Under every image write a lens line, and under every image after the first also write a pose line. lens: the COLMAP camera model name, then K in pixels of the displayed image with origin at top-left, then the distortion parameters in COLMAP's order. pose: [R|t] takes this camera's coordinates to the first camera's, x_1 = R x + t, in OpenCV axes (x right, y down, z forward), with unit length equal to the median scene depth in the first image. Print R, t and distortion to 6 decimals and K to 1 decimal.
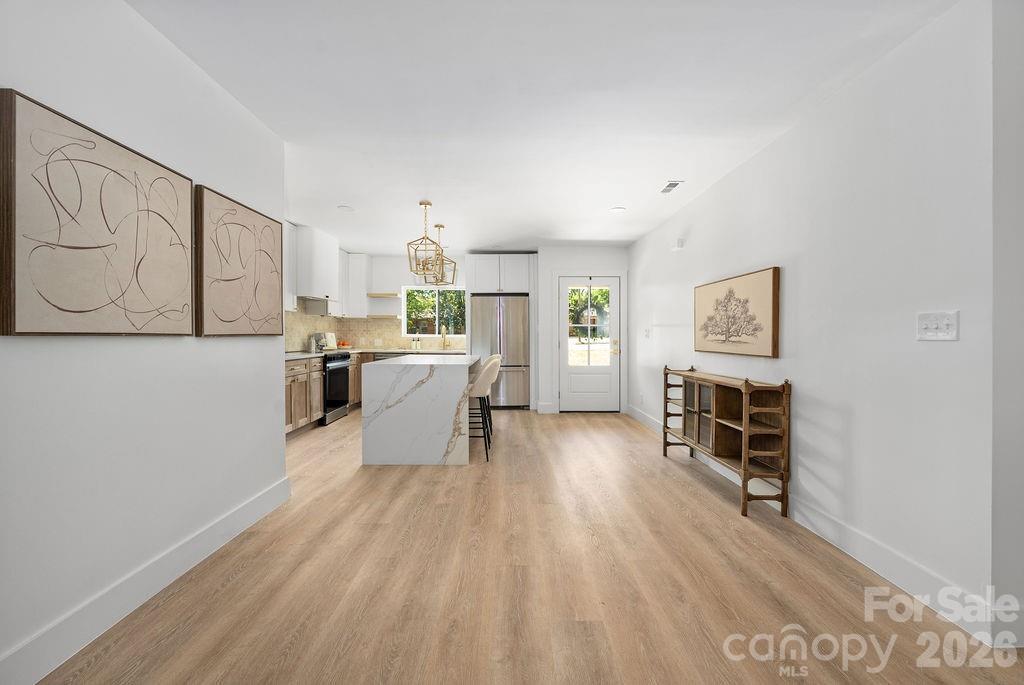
lens RADIAL K [[418.1, 0, 513.5], [0, 418.1, 338.2], [0, 0, 1]] dist [-0.000353, -0.000254]
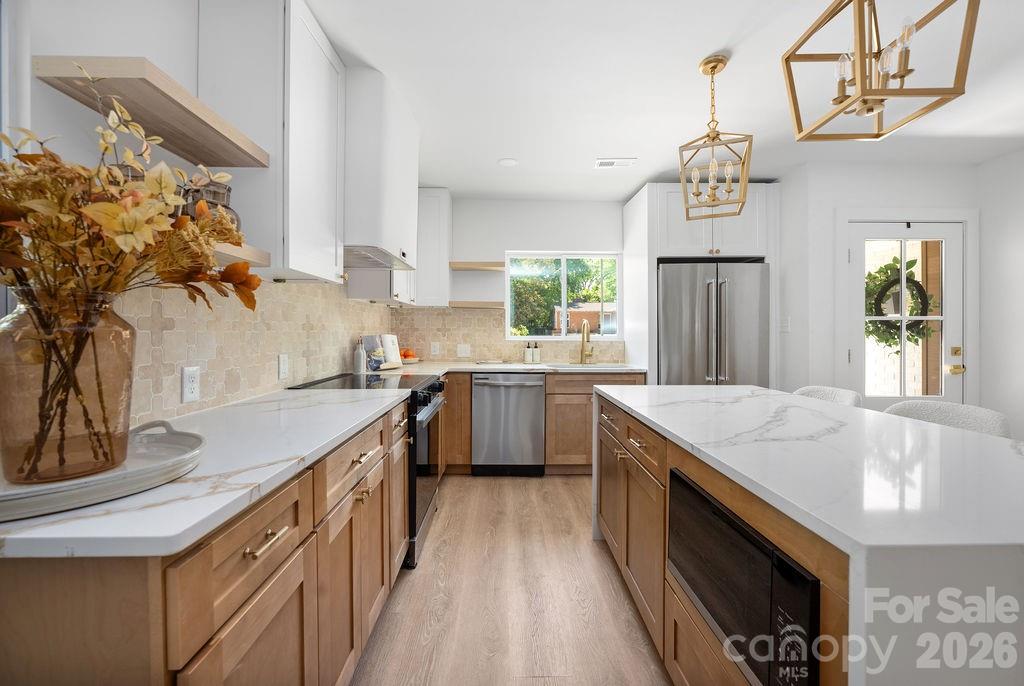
lens RADIAL K [[406.5, 0, 492.4], [0, 406.5, 334.3], [0, 0, 1]] dist [0.000521, 0.000149]
pose [[0.999848, -0.003276, -0.017142, -0.444605], [0.003256, 0.999994, -0.001218, -0.018401], [0.017146, 0.001162, 0.999852, 0.737541]]
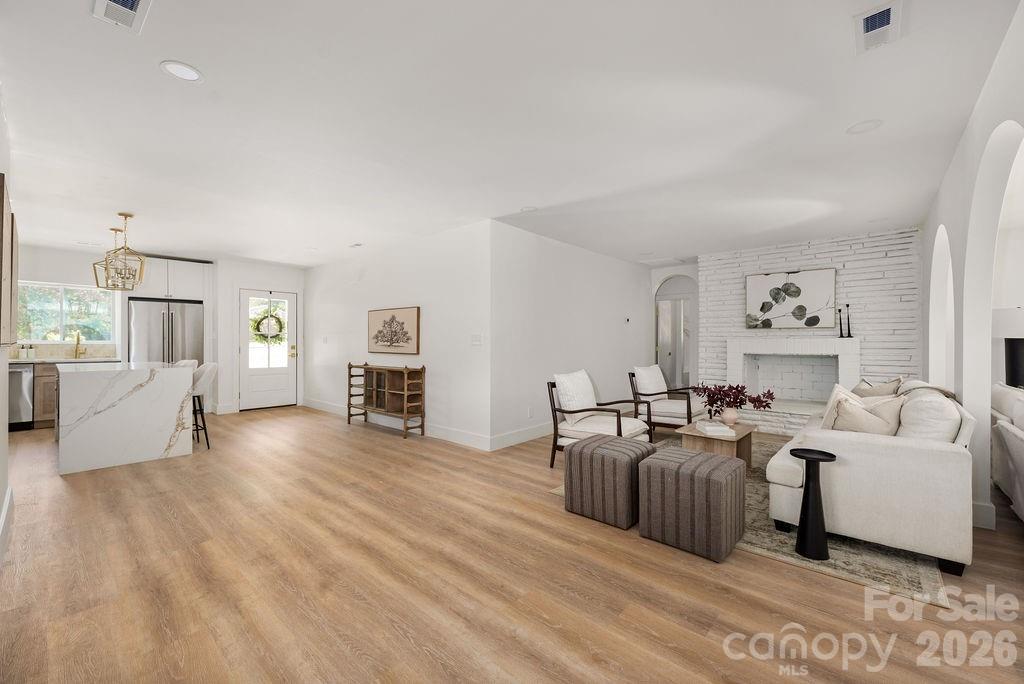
lens RADIAL K [[418.1, 0, 513.5], [0, 418.1, 337.7], [0, 0, 1]] dist [-0.000353, -0.000254]
pose [[0.657303, 0.005908, 0.753604, -0.358011], [0.003038, 0.999940, -0.010489, -0.004959], [-0.753621, 0.009184, 0.657245, -0.397661]]
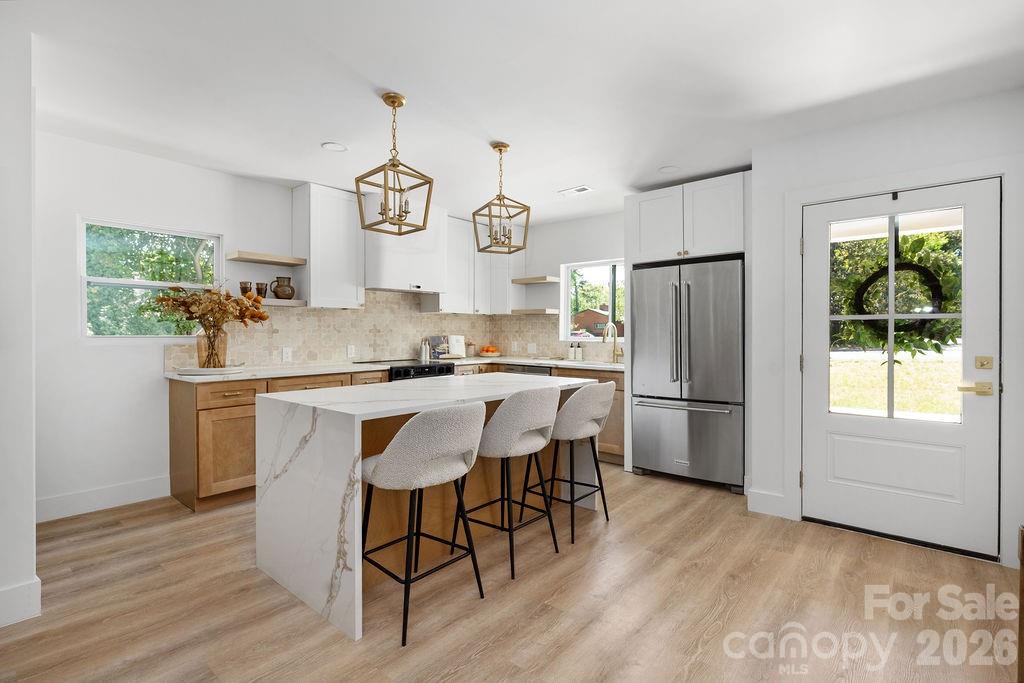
lens RADIAL K [[476.5, 0, 554.0], [0, 476.5, 336.6], [0, 0, 1]] dist [-0.001459, -0.000201]
pose [[0.766471, 0.002254, -0.642275, 0.338658], [-0.000908, 0.999997, 0.002425, -0.019486], [0.642279, -0.001276, 0.766470, 0.671196]]
